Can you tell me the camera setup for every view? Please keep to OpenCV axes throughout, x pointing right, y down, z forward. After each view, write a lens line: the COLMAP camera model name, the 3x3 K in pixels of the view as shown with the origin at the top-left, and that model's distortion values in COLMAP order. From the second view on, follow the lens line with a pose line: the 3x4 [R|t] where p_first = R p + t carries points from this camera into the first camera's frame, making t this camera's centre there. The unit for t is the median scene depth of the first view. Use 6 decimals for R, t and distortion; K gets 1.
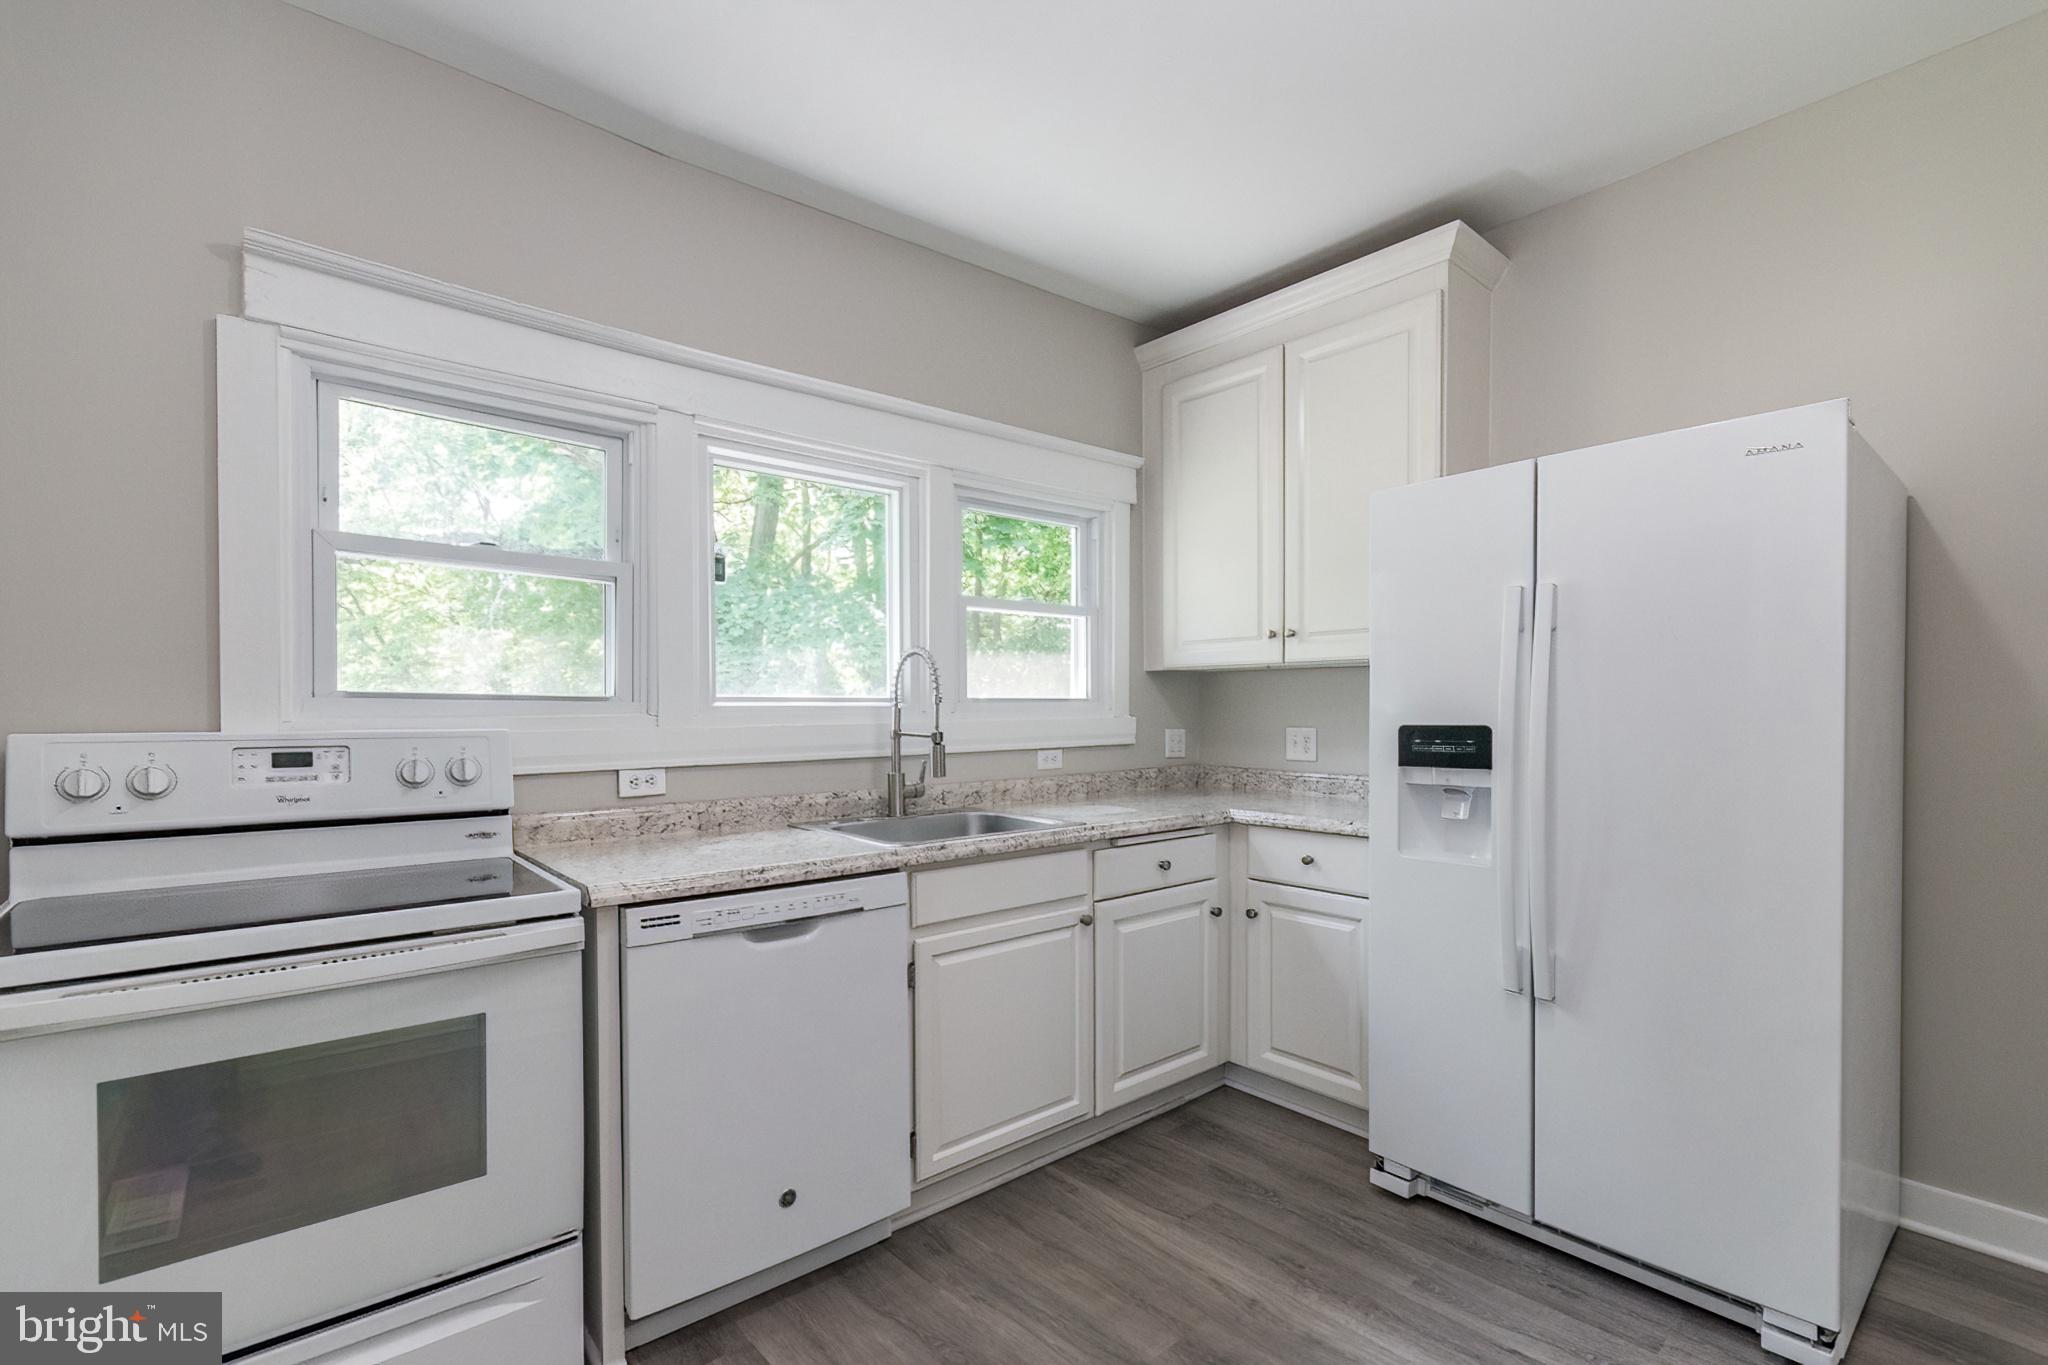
lens RADIAL K [[907.3, 0, 1022.3], [0, 907.3, 735.8], [0, 0, 1]] dist [0.007398, -0.001641]
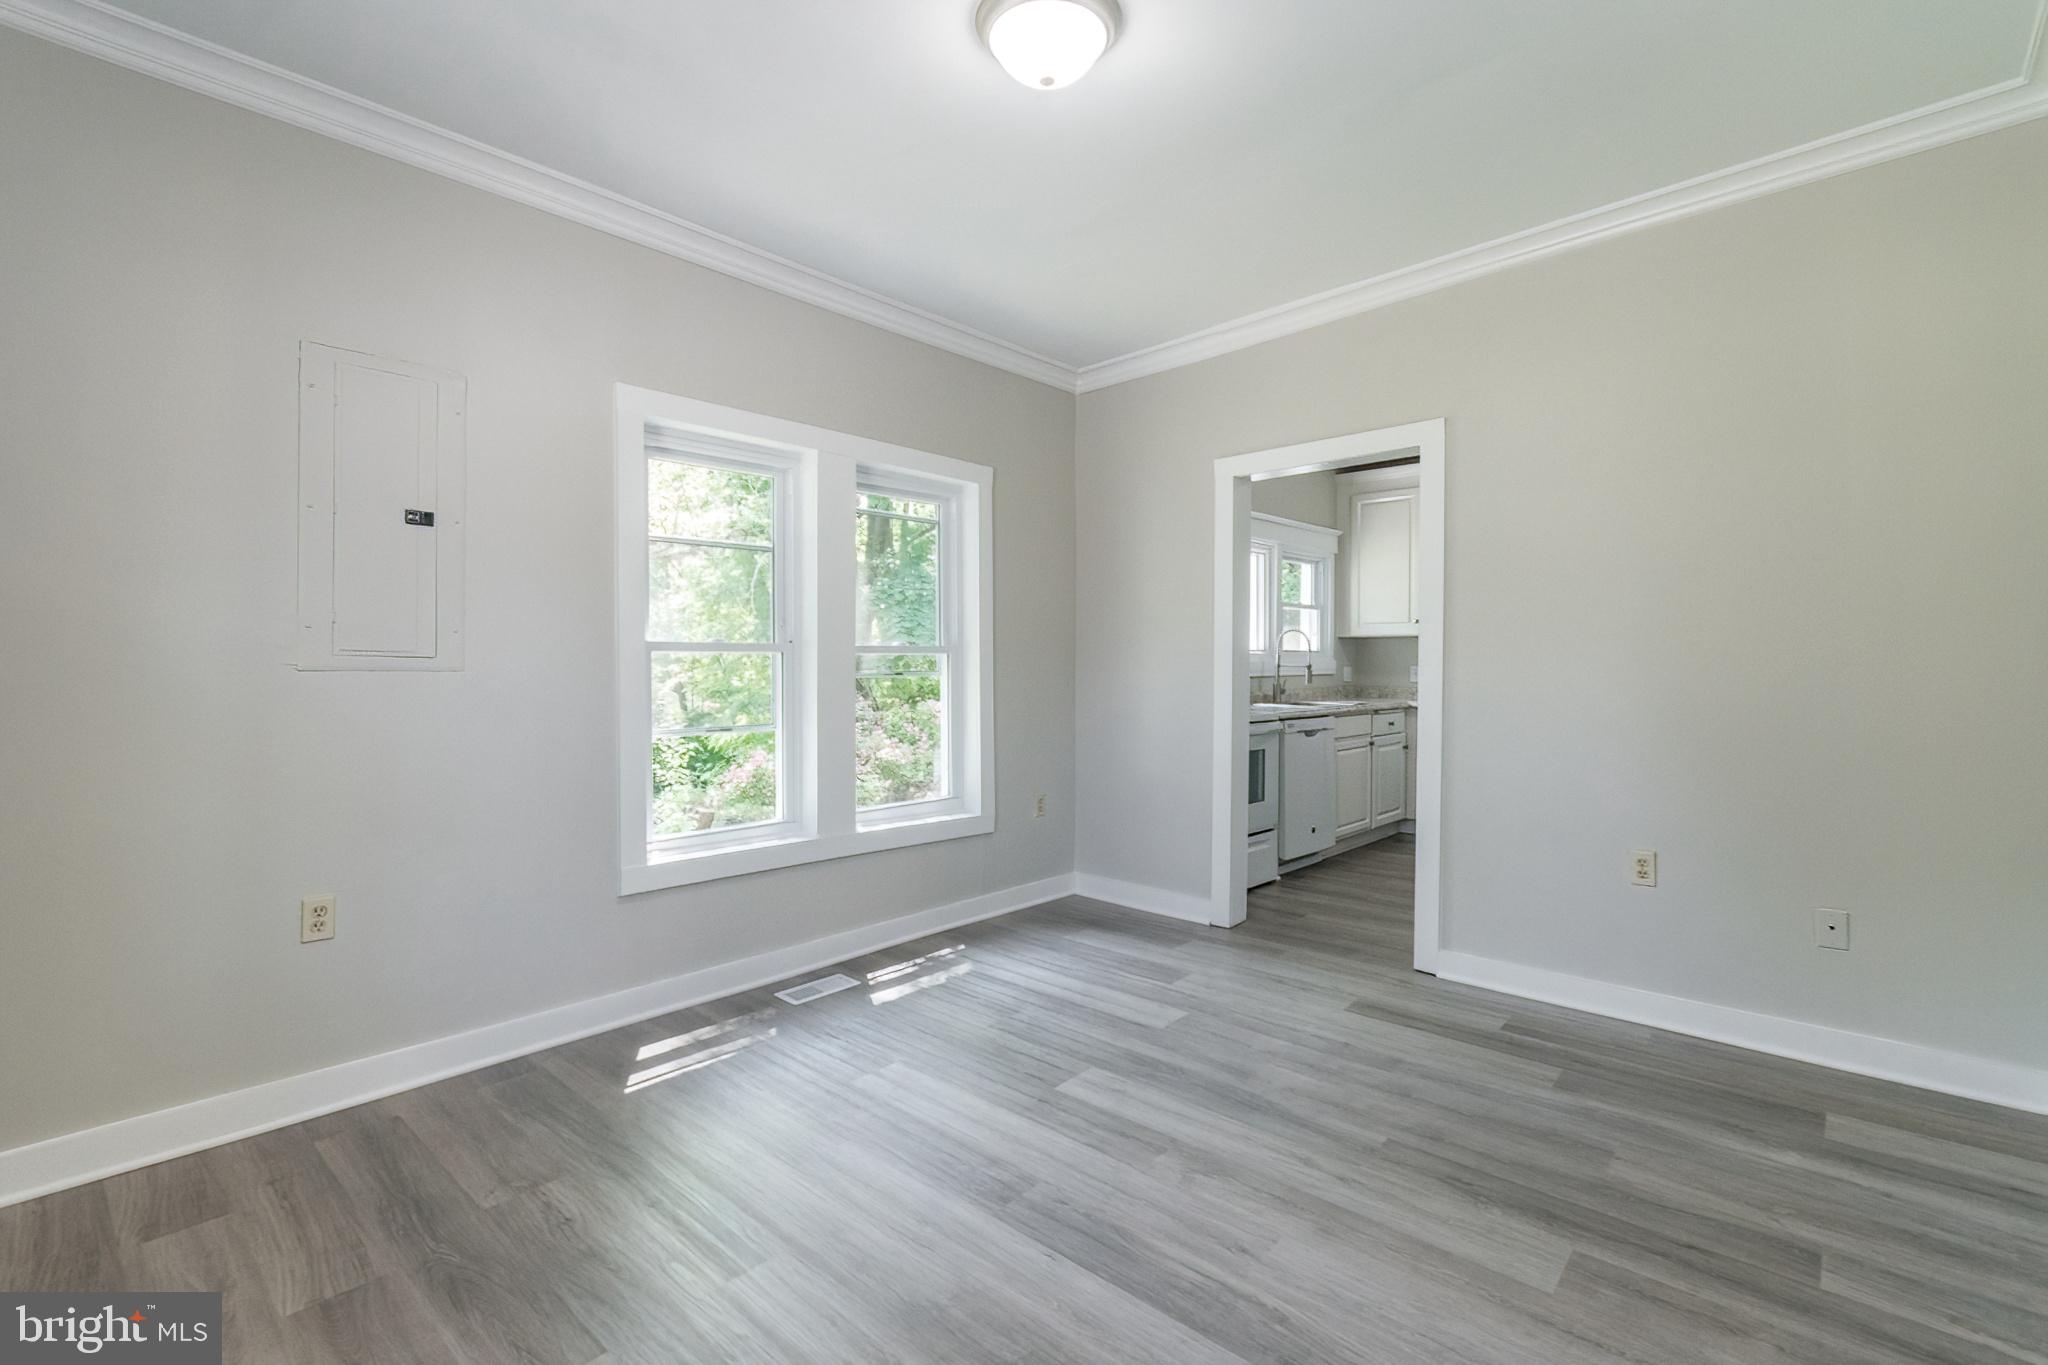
lens RADIAL K [[907.3, 0, 1011.7], [0, 907.3, 675.0], [0, 0, 1]] dist [0.007398, -0.001641]
pose [[0.994203, 0.003031, 0.107473, -1.176930], [-0.001198, 0.999853, -0.017117, 0.068011], [-0.107509, 0.016889, 0.994061, -1.333616]]
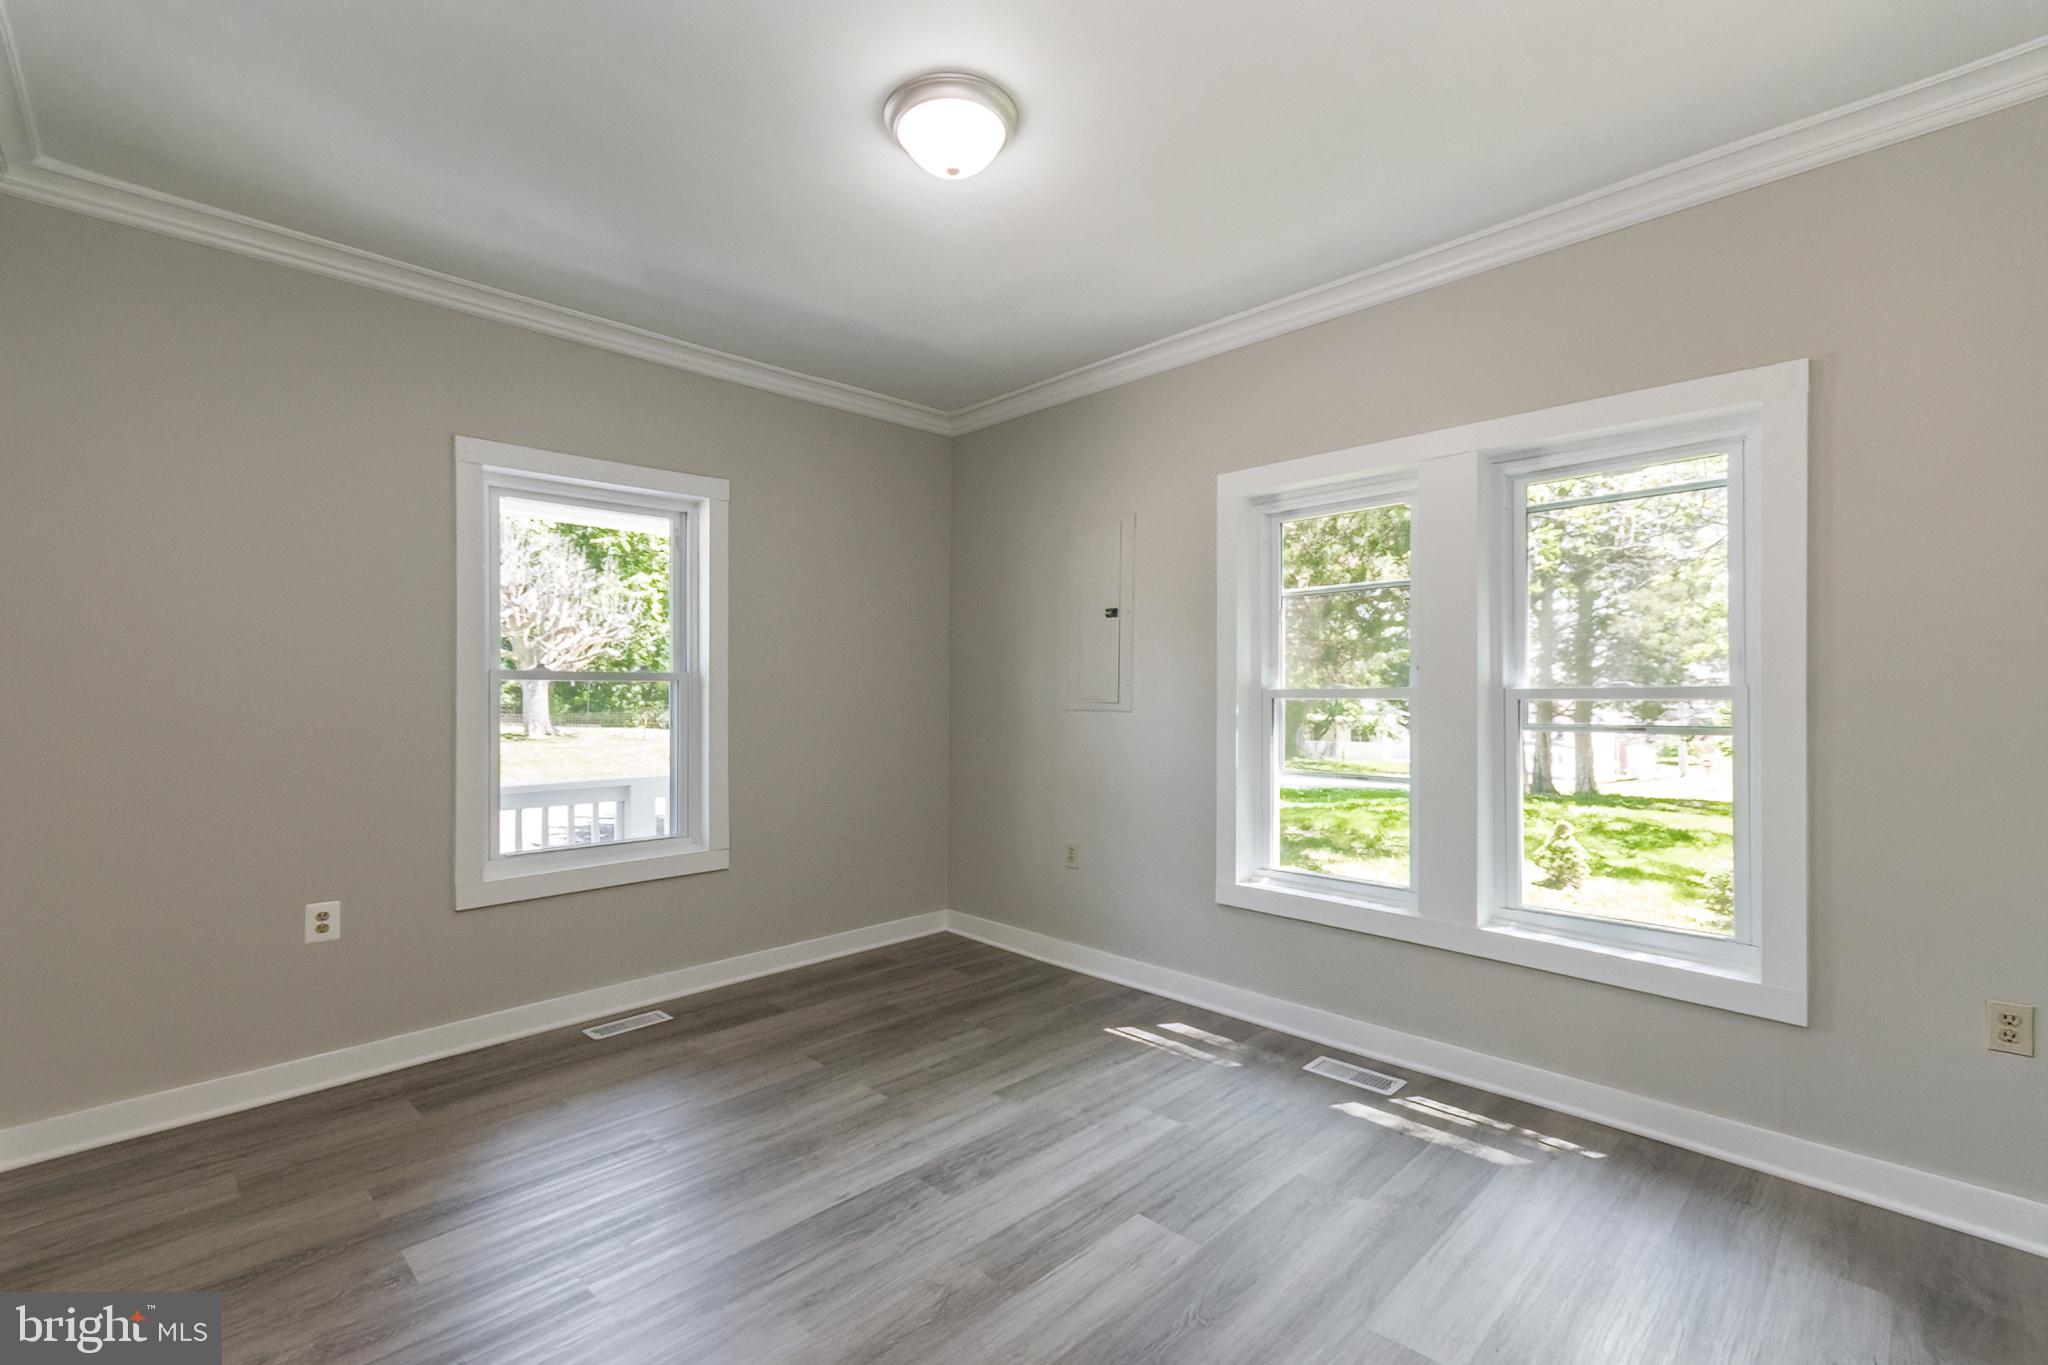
lens RADIAL K [[907.3, 0, 1019.6], [0, 907.3, 687.9], [0, 0, 1]] dist [0.007398, -0.001641]
pose [[0.063702, -0.002245, -0.997966, -0.081781], [-0.029881, 0.999545, -0.004156, 0.013305], [0.997522, 0.030085, 0.063606, -0.442123]]
